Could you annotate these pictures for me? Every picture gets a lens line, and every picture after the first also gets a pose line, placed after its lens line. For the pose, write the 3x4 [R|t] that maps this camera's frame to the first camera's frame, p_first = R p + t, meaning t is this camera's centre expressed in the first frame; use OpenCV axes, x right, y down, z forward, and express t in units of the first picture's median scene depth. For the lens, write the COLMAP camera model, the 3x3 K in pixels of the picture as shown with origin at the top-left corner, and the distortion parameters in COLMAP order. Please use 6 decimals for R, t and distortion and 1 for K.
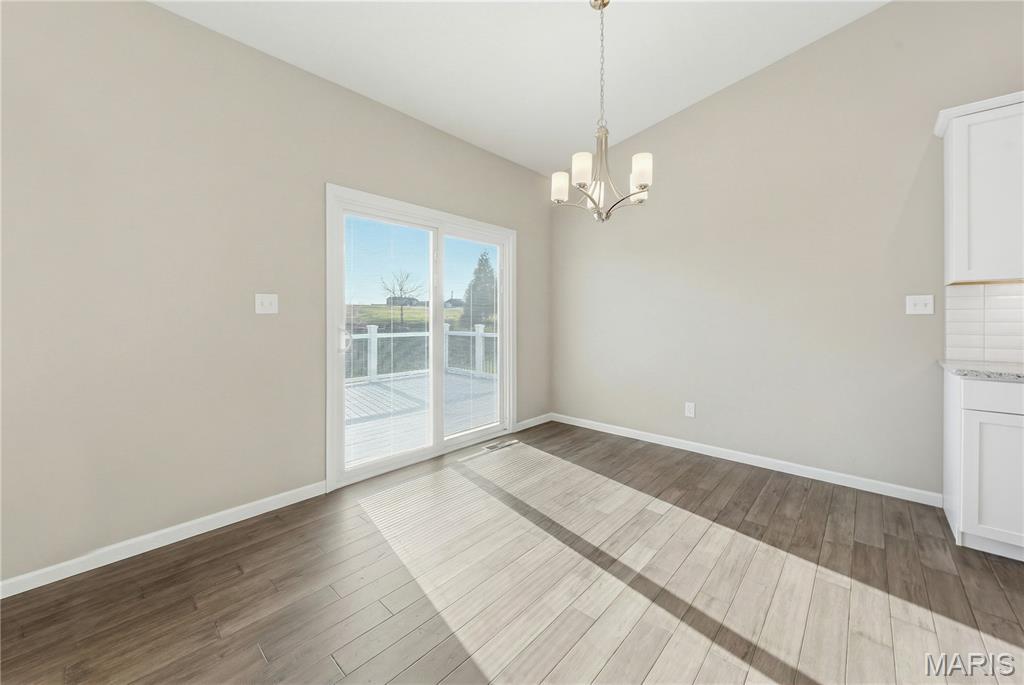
lens RADIAL K [[388.6, 0, 506.5], [0, 388.6, 314.2], [0, 0, 1]] dist [-0.005457, 0.000589]
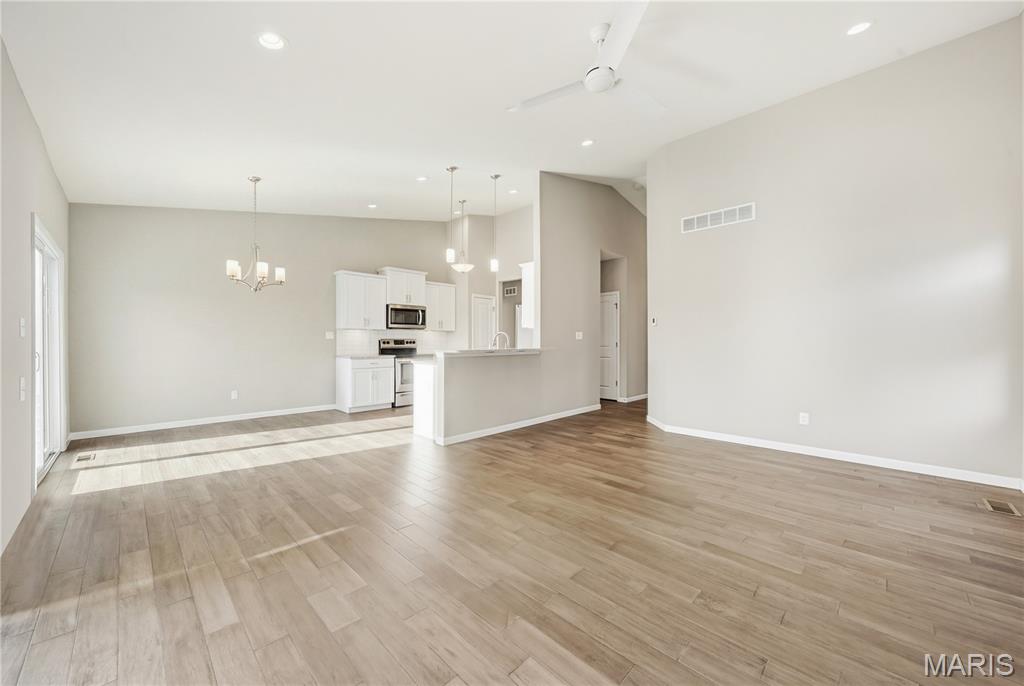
lens RADIAL K [[388.6, 0, 519.3], [0, 388.6, 343.2], [0, 0, 1]] dist [-0.005457, 0.000589]
pose [[0.007272, -0.007756, 0.999943, -1.659930], [-0.007423, 0.999942, 0.007810, -0.002897], [-0.999946, -0.007479, 0.007214, -0.339220]]
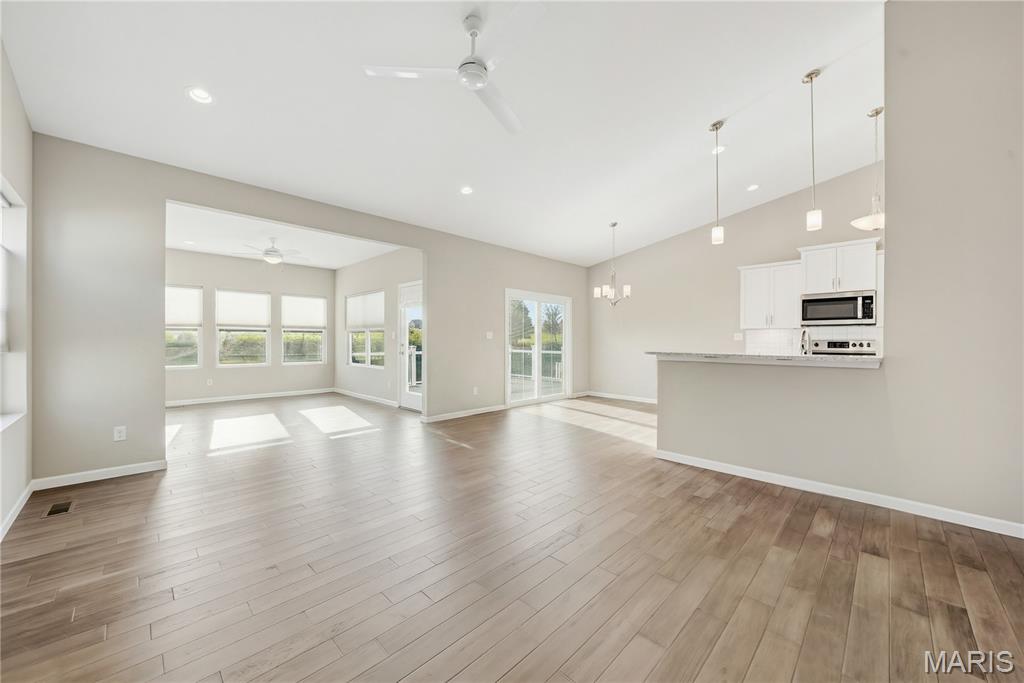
lens RADIAL K [[388.6, 0, 511.2], [0, 388.6, 341.7], [0, 0, 1]] dist [-0.005457, 0.000589]
pose [[0.999340, 0.001131, -0.036298, -0.356270], [-0.000985, 0.999991, 0.004036, -0.002230], [0.036302, -0.003997, 0.999333, -1.683372]]
